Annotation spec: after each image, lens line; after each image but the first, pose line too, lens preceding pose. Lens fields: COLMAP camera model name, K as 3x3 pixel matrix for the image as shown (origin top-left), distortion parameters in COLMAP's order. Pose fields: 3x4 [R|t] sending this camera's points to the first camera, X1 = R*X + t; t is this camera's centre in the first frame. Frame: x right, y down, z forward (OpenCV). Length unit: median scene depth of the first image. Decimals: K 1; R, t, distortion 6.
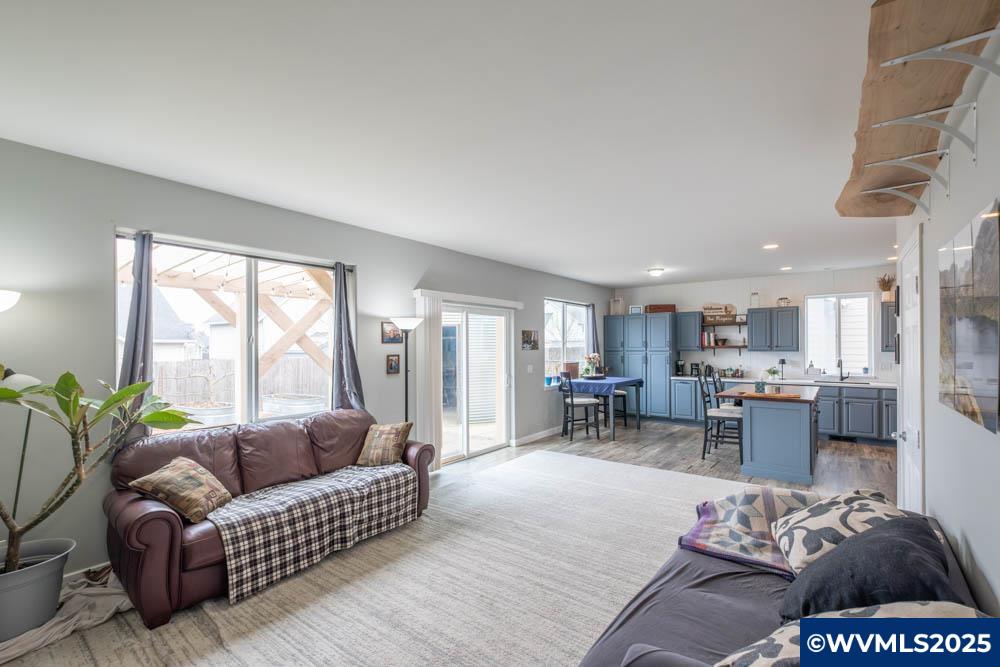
lens RADIAL K [[452.6, 0, 501.7], [0, 452.6, 347.7], [0, 0, 1]] dist [0.011528, -0.000224]
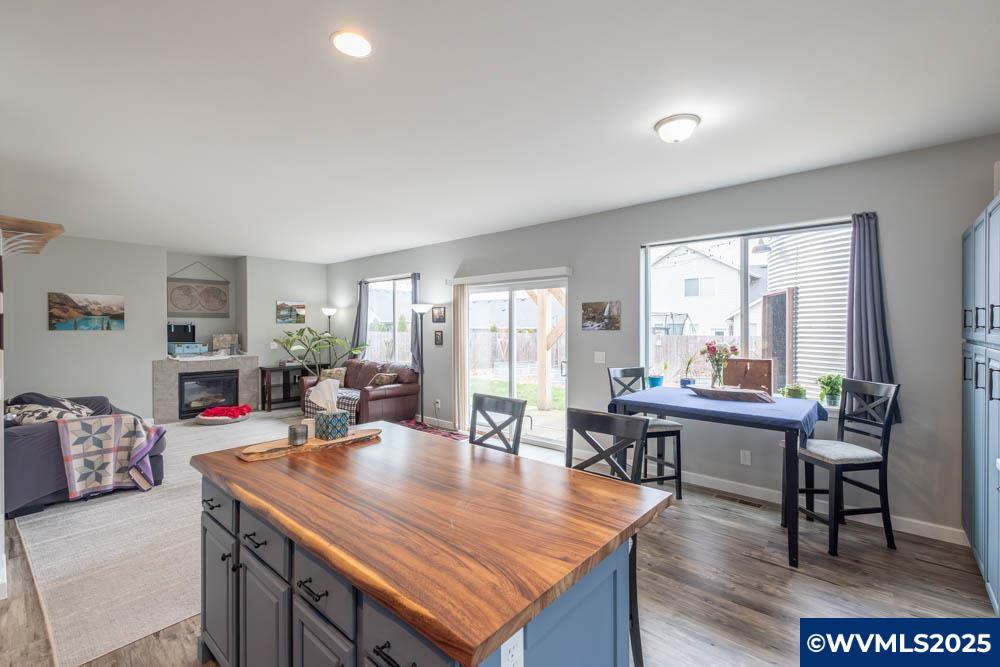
lens RADIAL K [[428.2, 0, 500.0], [0, 428.2, 333.5], [0, 0, 1]] dist [0.008628, -0.000424]
pose [[-0.076527, 0.023452, -0.996792, 0.666532], [-0.000798, 0.999722, 0.023582, -0.004801], [0.997067, 0.002600, -0.076487, 0.826253]]
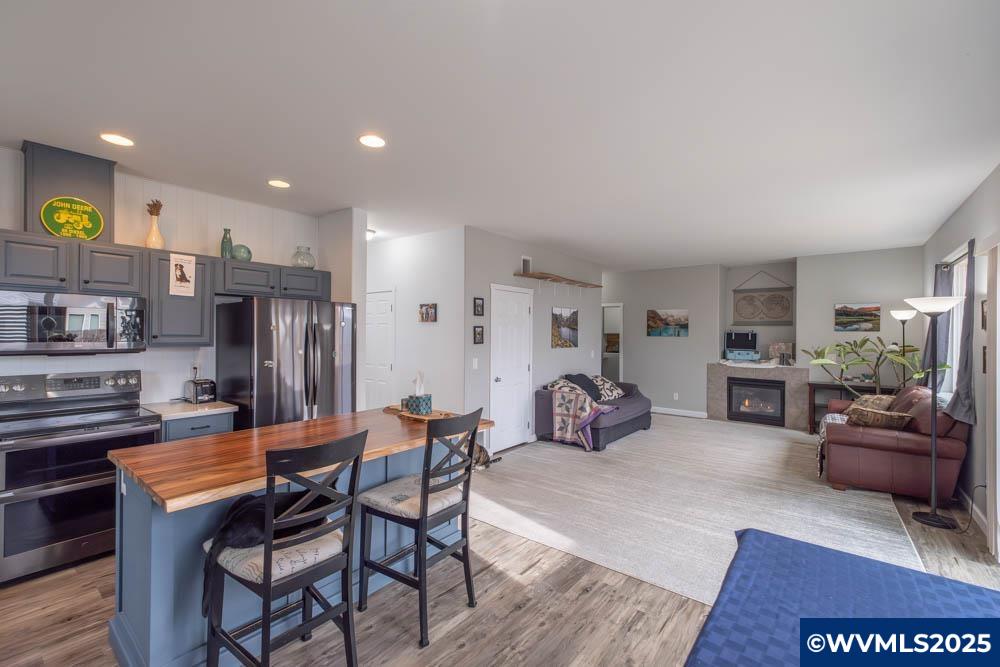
lens RADIAL K [[428.2, 0, 500.0], [0, 428.2, 333.5], [0, 0, 1]] dist [0.008628, -0.000424]
pose [[-0.999788, -0.000795, 0.020552, 0.318091], [-0.000664, 0.999980, 0.006363, -0.005278], [-0.020557, 0.006348, -0.999769, 1.081218]]
